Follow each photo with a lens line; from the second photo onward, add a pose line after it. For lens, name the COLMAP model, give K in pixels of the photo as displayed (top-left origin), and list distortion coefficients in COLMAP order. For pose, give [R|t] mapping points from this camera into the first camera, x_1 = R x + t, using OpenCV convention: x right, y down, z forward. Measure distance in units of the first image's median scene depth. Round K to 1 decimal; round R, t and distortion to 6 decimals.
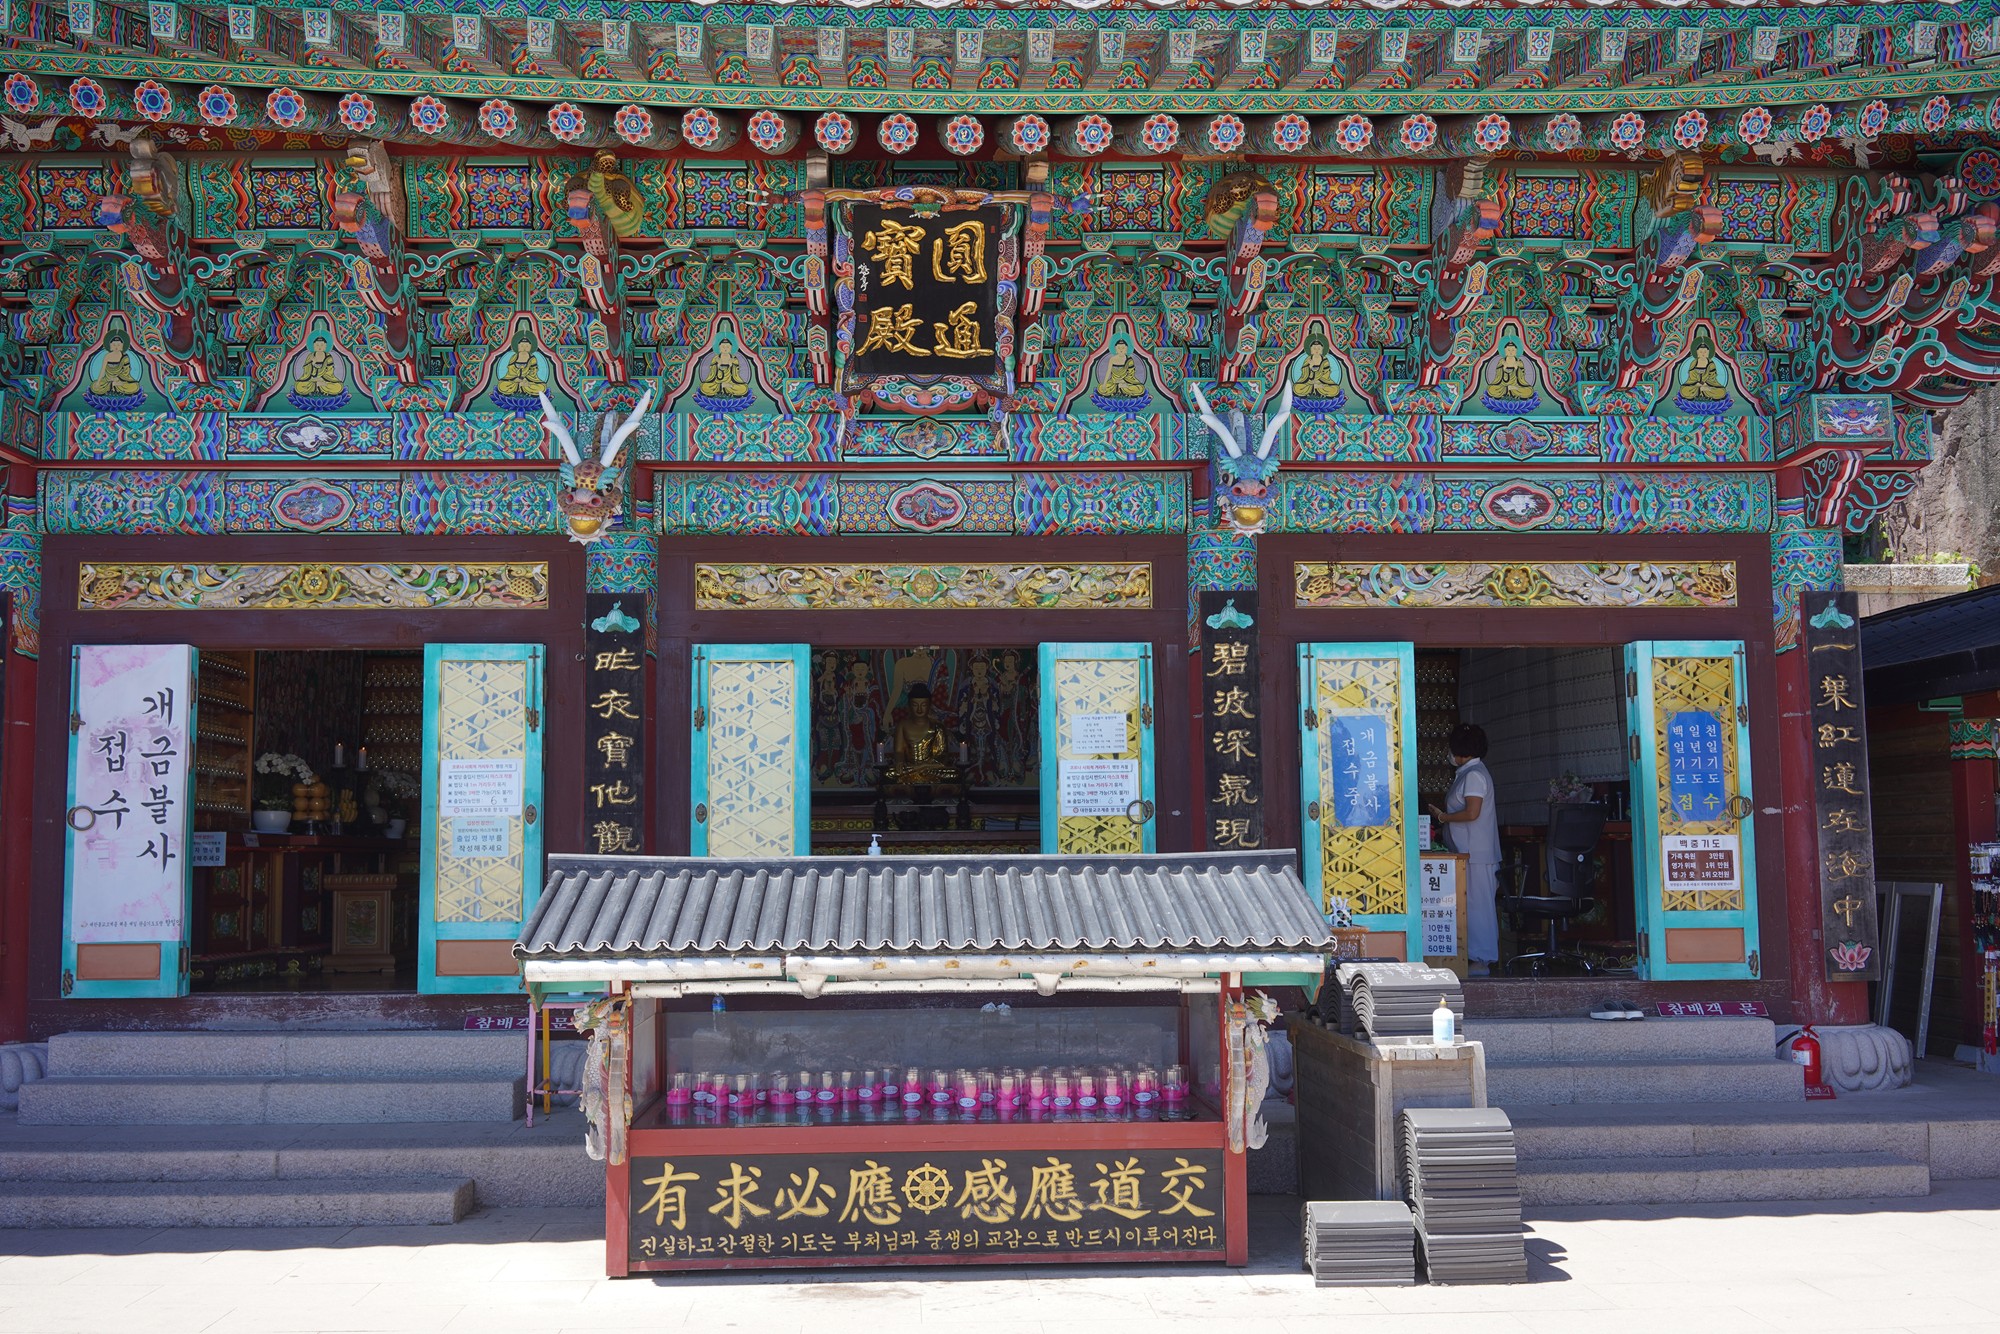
lens RADIAL K [[2008.1, 0, 1000.0], [0, 2008.1, 667.0], [0, 0, 1]] dist [0.066988, -0.314739]
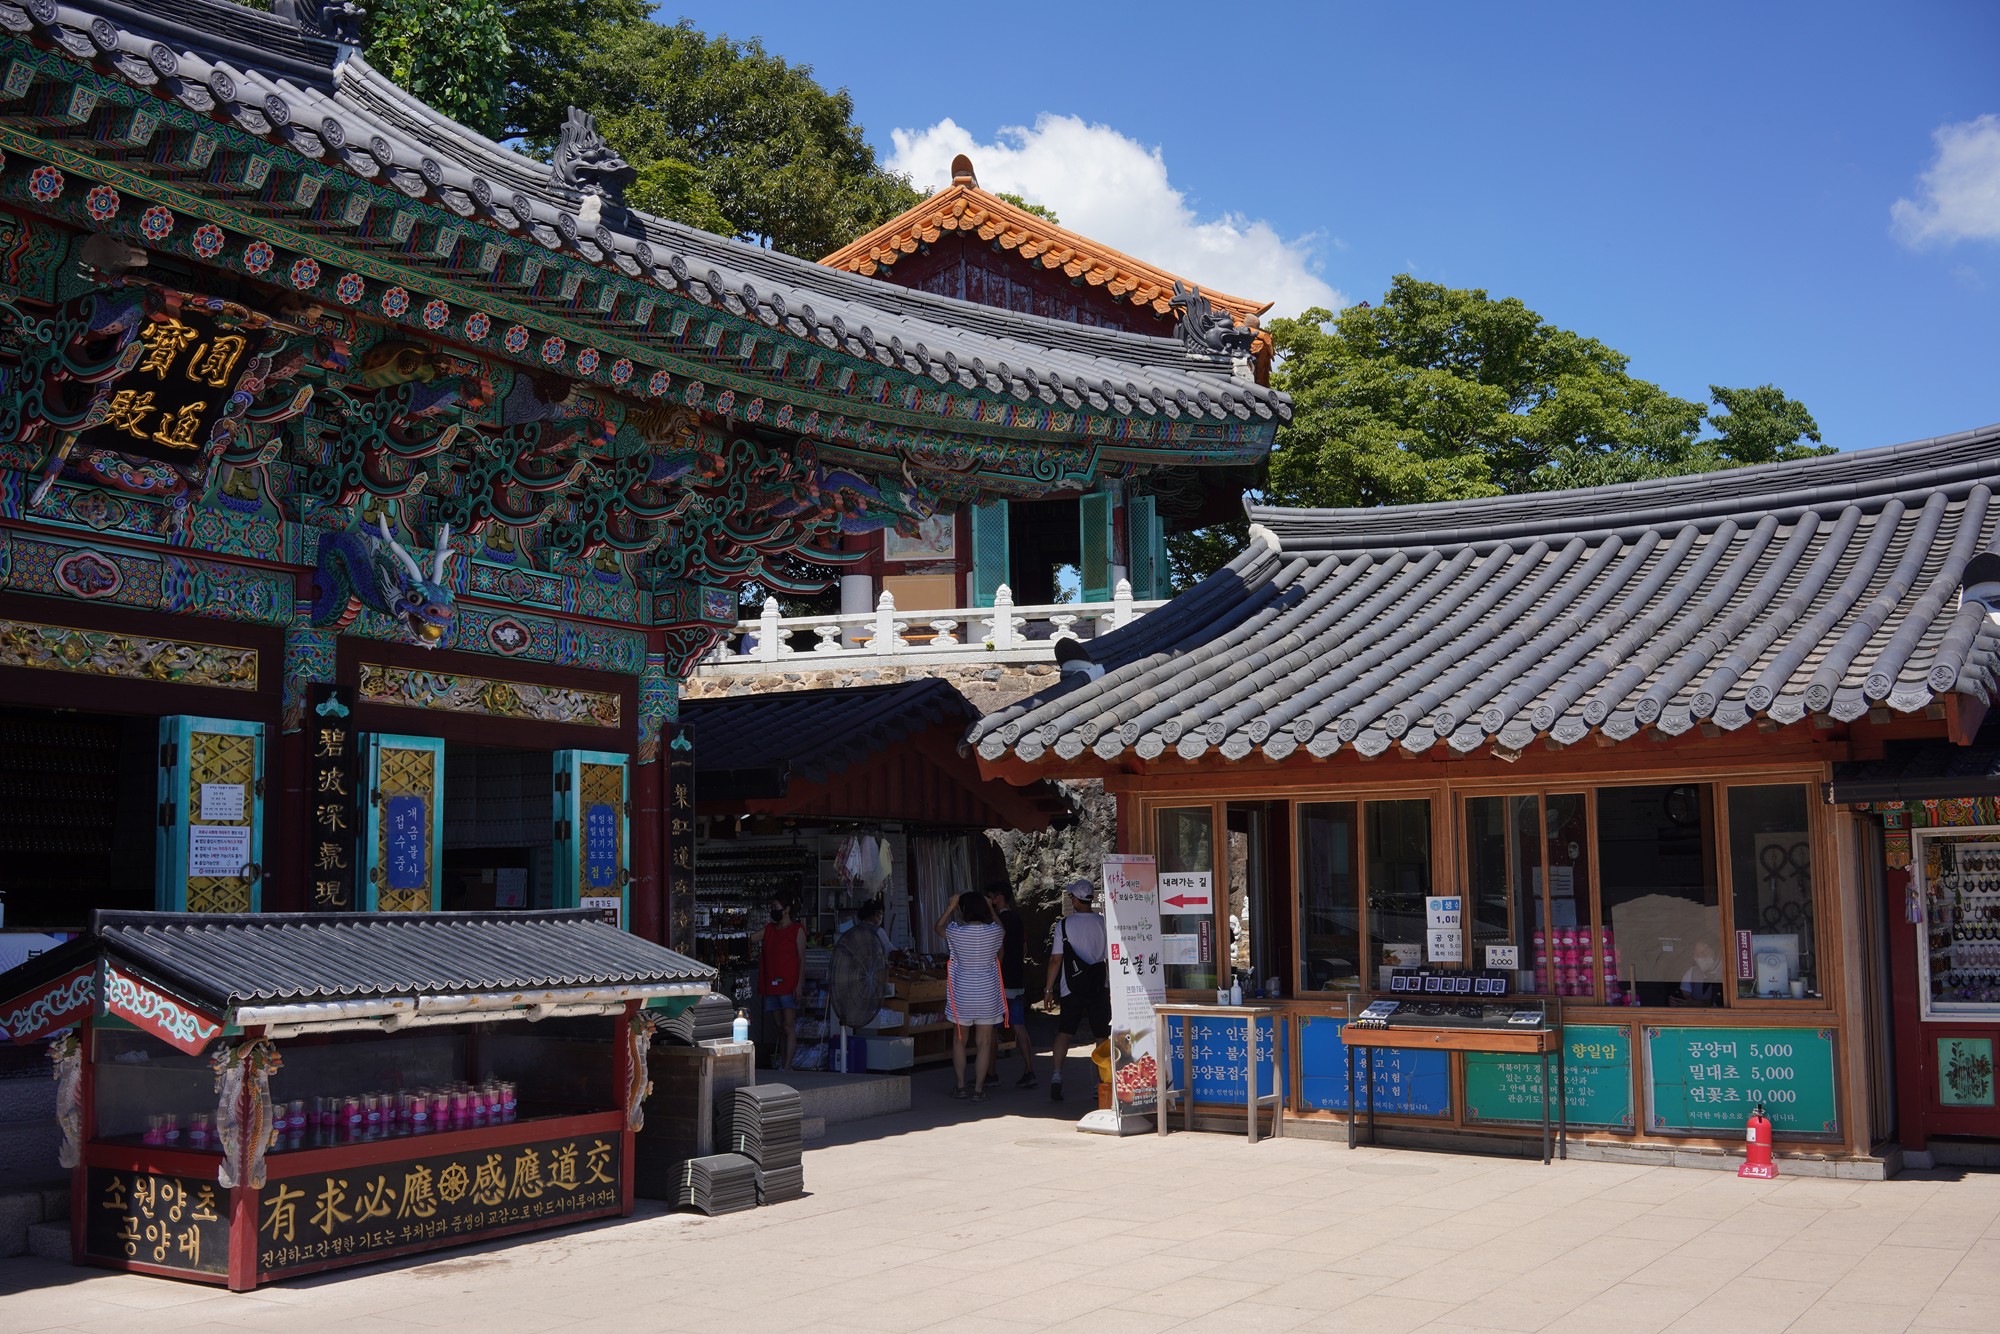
lens RADIAL K [[2009.8, 0, 1000.0], [0, 2009.8, 667.0], [0, 0, 1]] dist [0.150167, -0.327313]
pose [[0.571752, 0.102754, 0.813967, -0.637972], [-0.081869, 0.994320, -0.068015, 0.000704], [-0.816332, -0.027751, 0.576916, 0.007916]]
